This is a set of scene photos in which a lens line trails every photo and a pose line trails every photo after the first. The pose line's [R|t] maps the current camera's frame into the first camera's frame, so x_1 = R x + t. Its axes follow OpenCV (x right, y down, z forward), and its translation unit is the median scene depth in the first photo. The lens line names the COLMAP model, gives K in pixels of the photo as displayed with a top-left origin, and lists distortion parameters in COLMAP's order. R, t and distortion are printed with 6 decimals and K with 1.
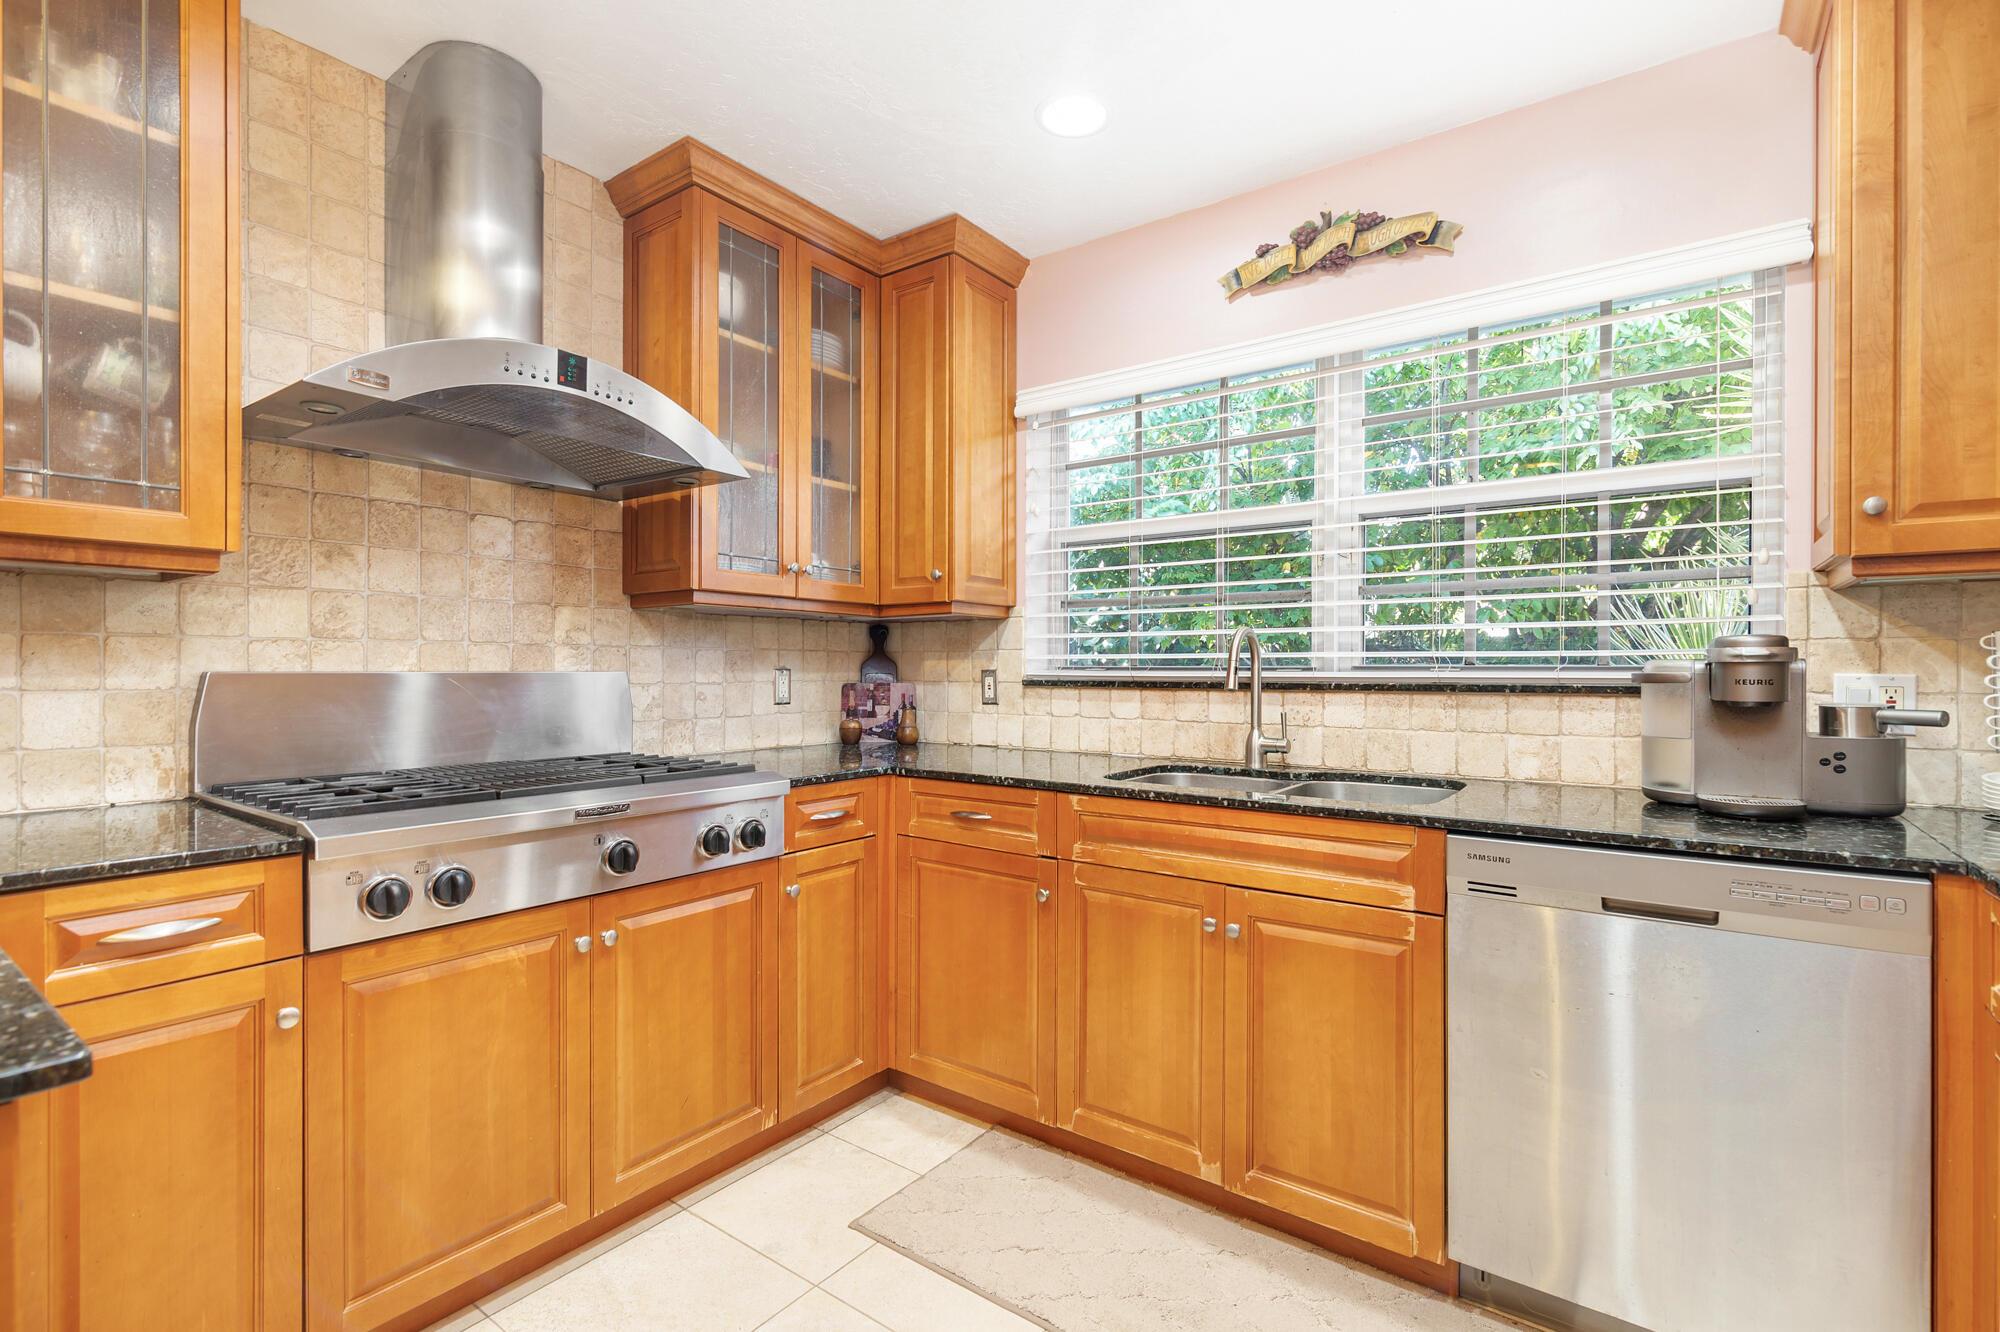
lens RADIAL K [[919.3, 0, 999.3], [0, 919.3, 670.0], [0, 0, 1]] dist [0.002579, 0.000199]
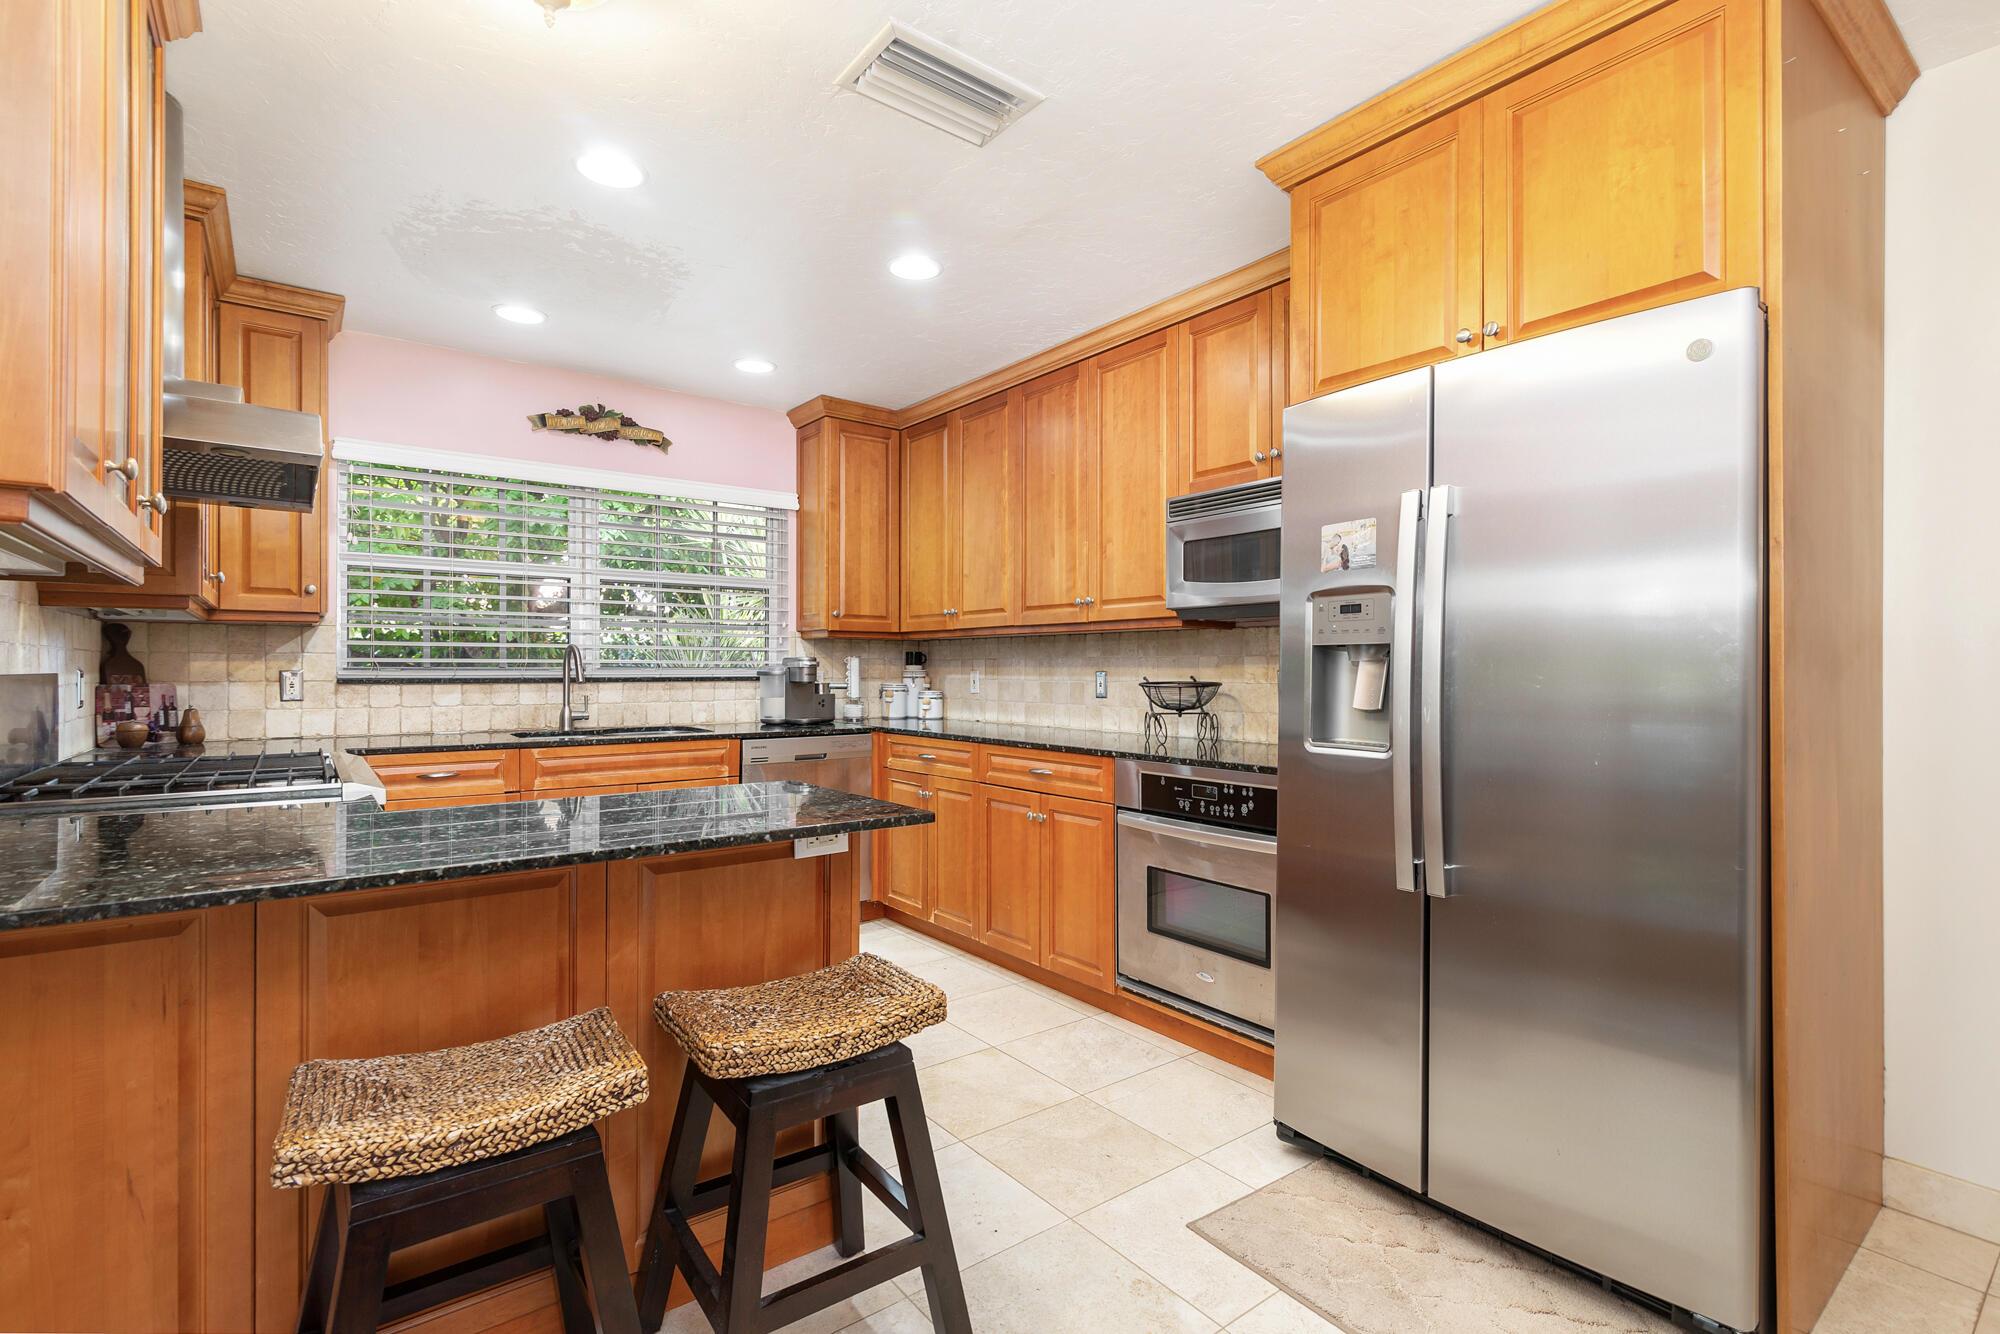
lens RADIAL K [[919.3, 0, 999.3], [0, 919.3, 671.0], [0, 0, 1]] dist [0.002579, 0.000199]
pose [[0.278089, -0.003175, 0.960550, -1.158253], [0.000048, 0.999995, 0.003291, -0.004382], [-0.960555, -0.000869, 0.278088, -0.206110]]
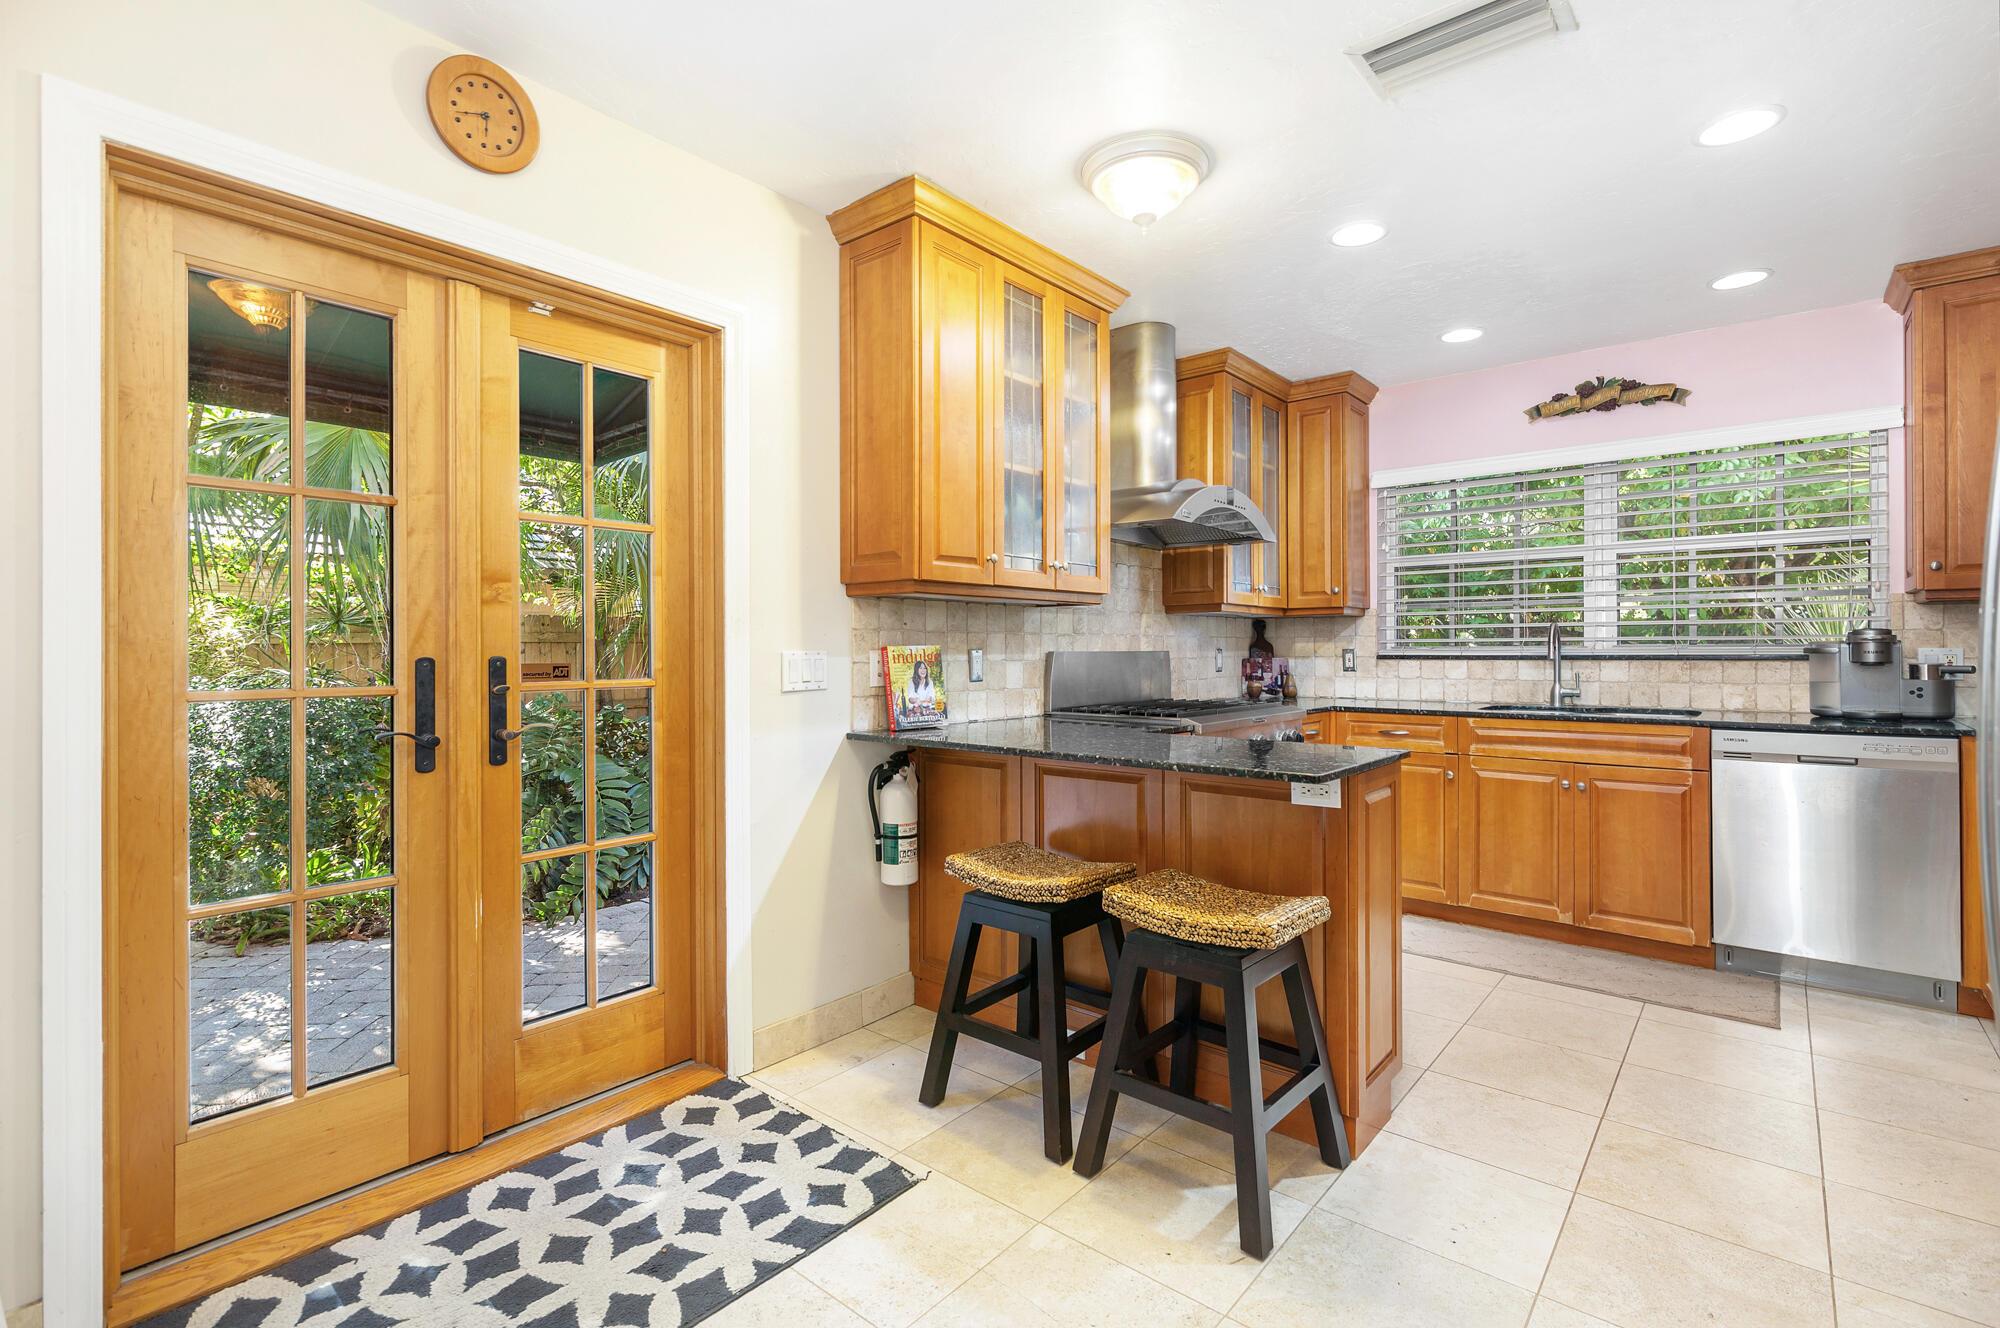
lens RADIAL K [[922.1, 0, 998.2], [0, 922.1, 648.6], [0, 0, 1]] dist [0.001681, -0.000176]
pose [[0.997871, -0.005791, -0.064961, -0.677689], [0.005635, 0.999981, -0.002595, -0.000045], [0.064974, 0.002223, 0.997884, -0.803799]]
